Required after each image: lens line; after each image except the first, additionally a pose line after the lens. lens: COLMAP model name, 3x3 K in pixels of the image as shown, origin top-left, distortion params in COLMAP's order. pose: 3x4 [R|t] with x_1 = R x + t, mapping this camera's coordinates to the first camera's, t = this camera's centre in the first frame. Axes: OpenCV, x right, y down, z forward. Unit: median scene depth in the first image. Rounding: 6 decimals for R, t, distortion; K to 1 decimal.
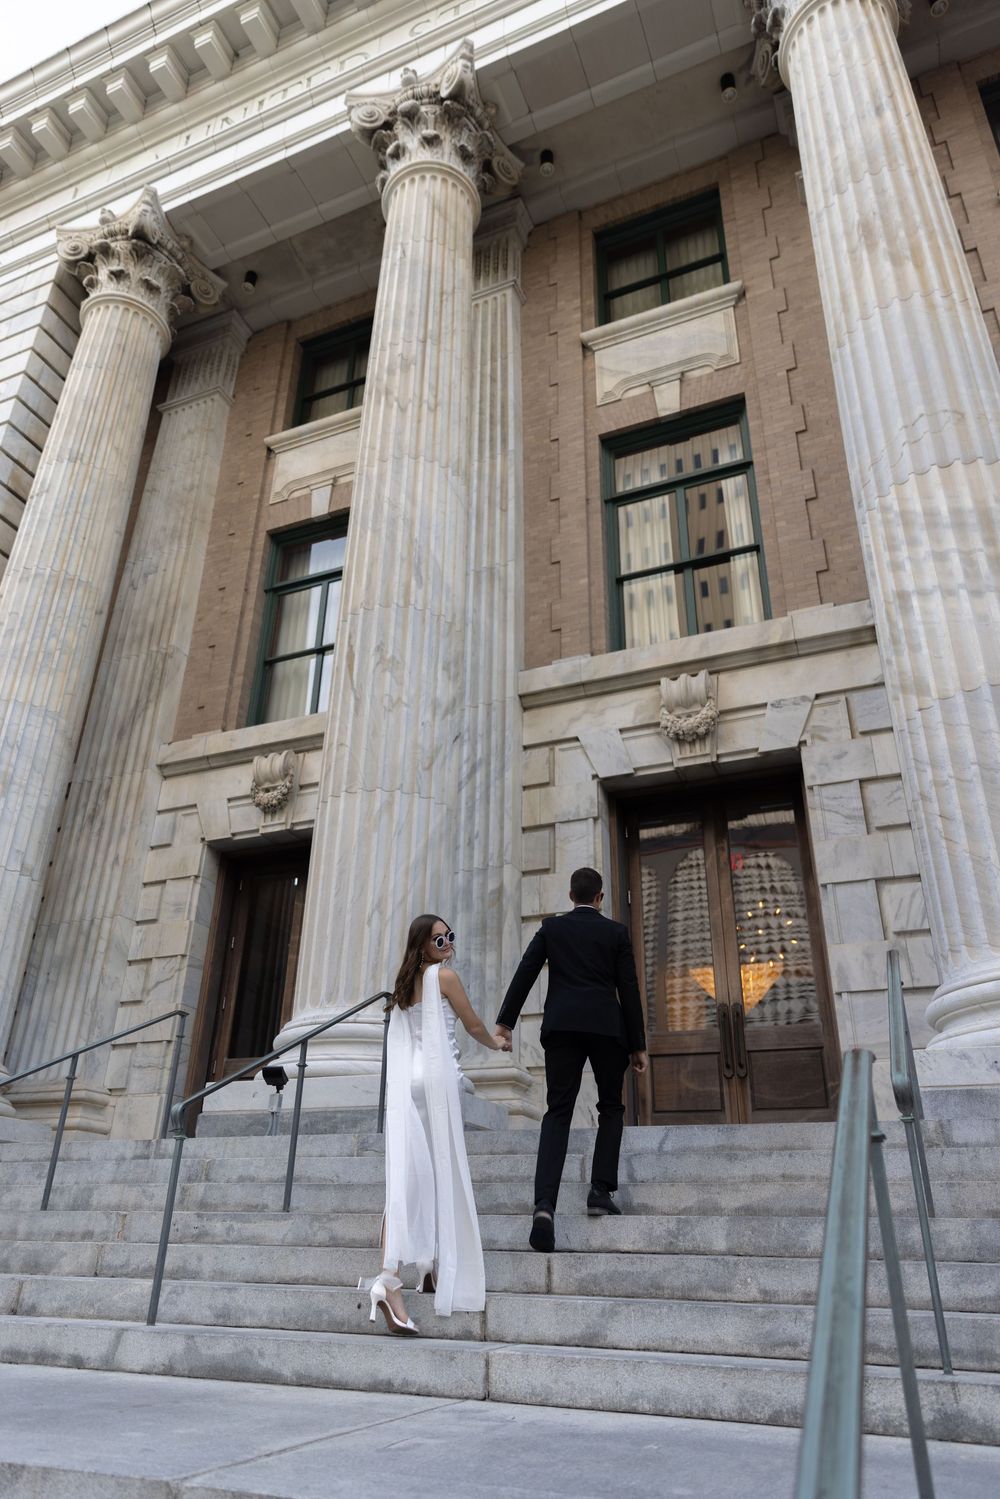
lens RADIAL K [[1005.0, 0, 487.3], [0, 1005.0, 755.0], [0, 0, 1]] dist [0.017977, -0.002569]
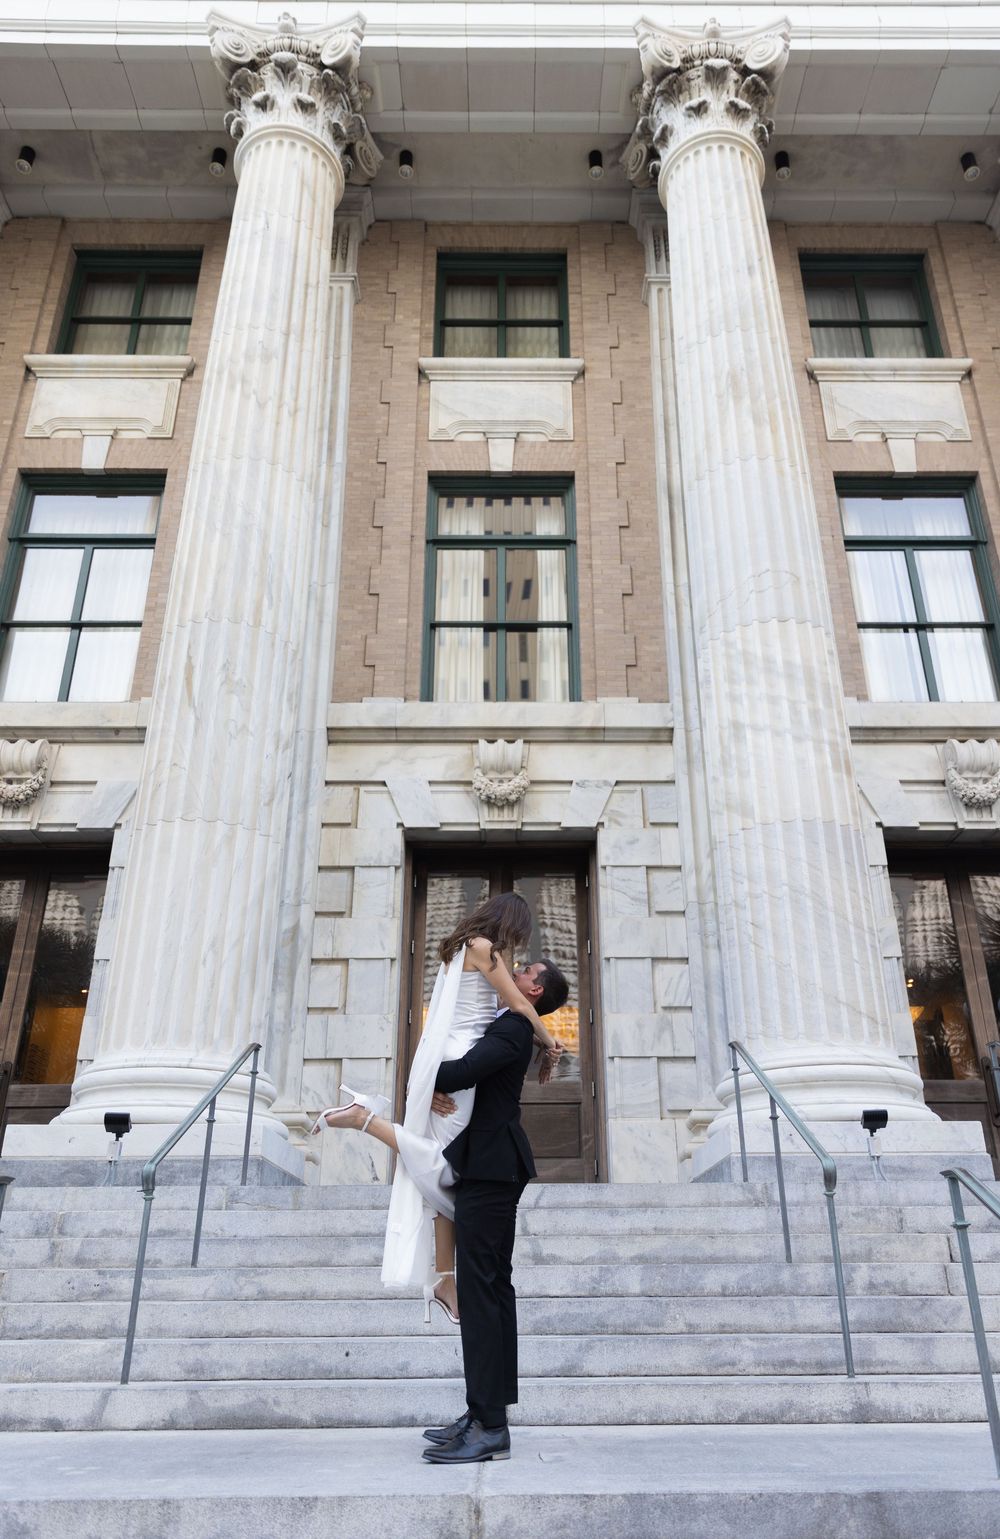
lens RADIAL K [[1098.6, 0, 526.4], [0, 1098.6, 793.7], [0, 0, 1]] dist [0.013178, 0.002143]
pose [[0.910145, 0.144707, 0.388195, -0.214455], [-0.160254, 0.987045, 0.007786, -0.039229], [-0.382039, -0.069296, 0.921544, -0.055006]]
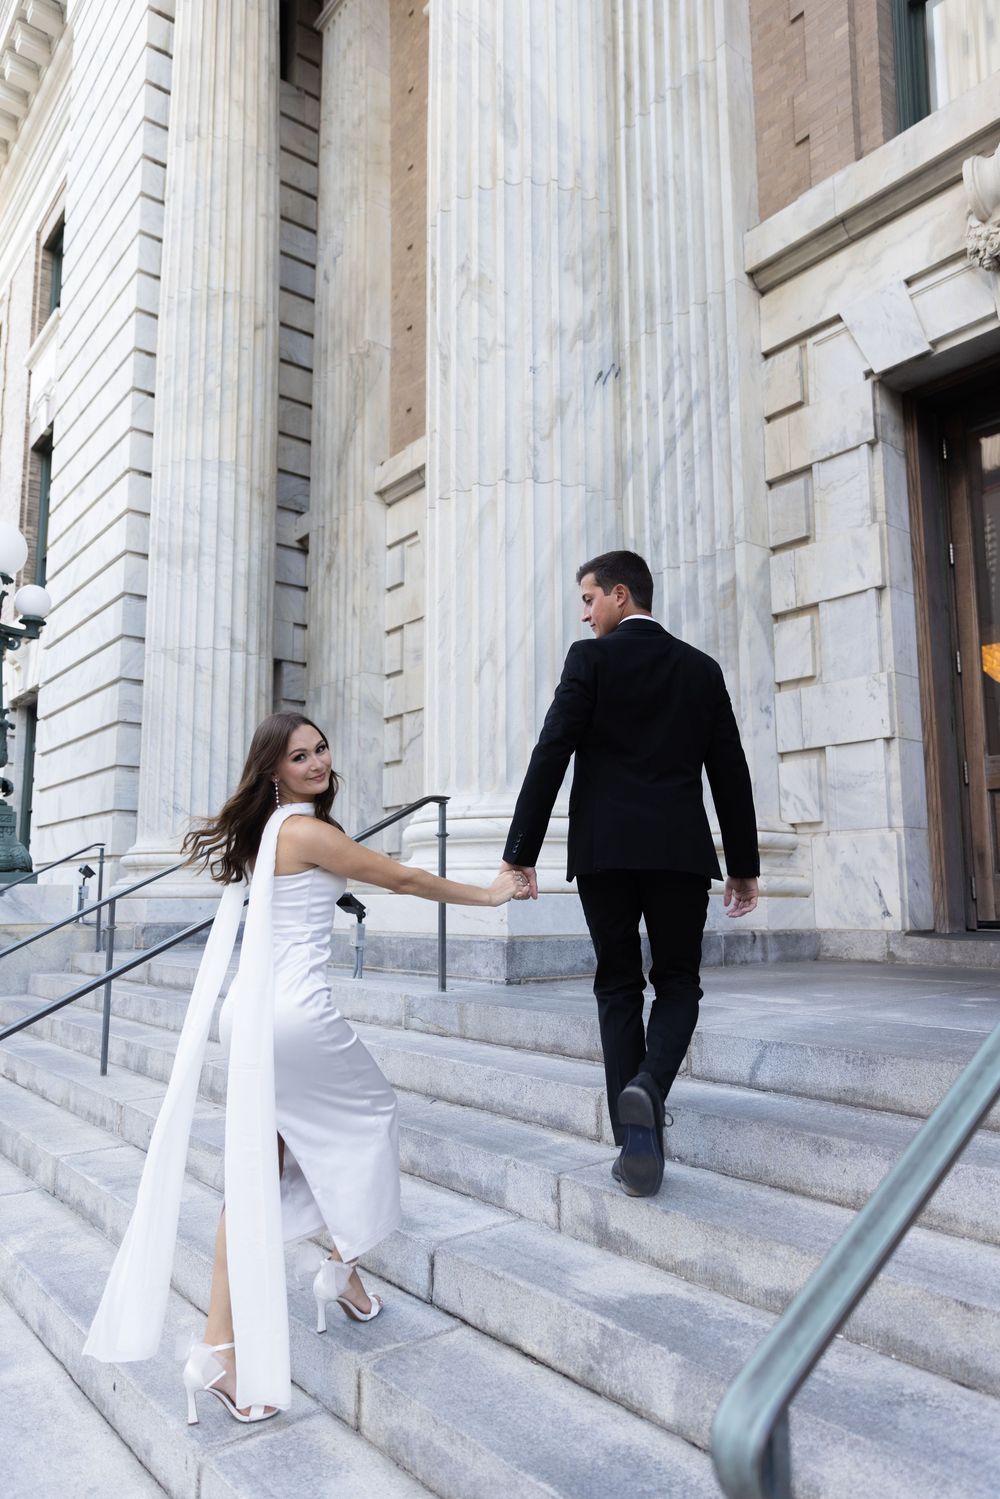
lens RADIAL K [[1011.1, 0, 486.9], [0, 1011.1, 763.5], [0, 0, 1]] dist [0.013508, 0.000639]
pose [[0.877750, -0.090168, -0.470558, 0.180251], [0.237627, 0.934754, 0.264139, 0.025897], [0.416039, -0.343665, 0.841906, 0.295450]]
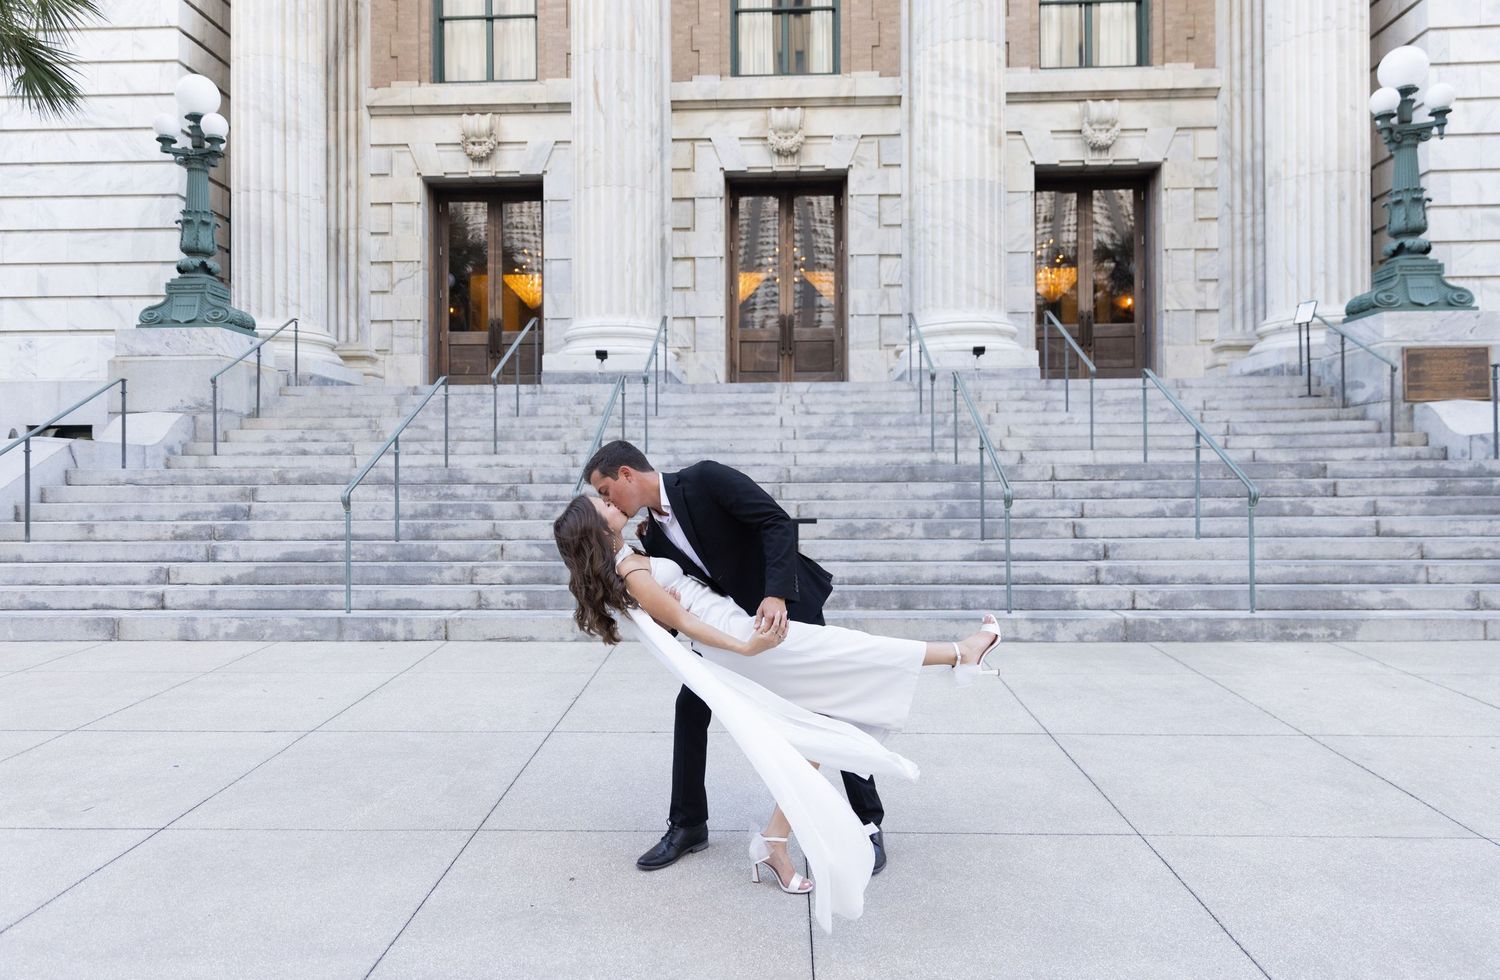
lens RADIAL K [[1016.1, 0, 744.5], [0, 1016.1, 486.2], [0, 0, 1]] dist [0.026184, -0.000668]
pose [[0.931093, -0.027824, 0.363718, -0.467257], [-0.139073, 0.894701, 0.424462, -0.222663], [-0.337229, -0.445797, 0.829181, -0.568689]]
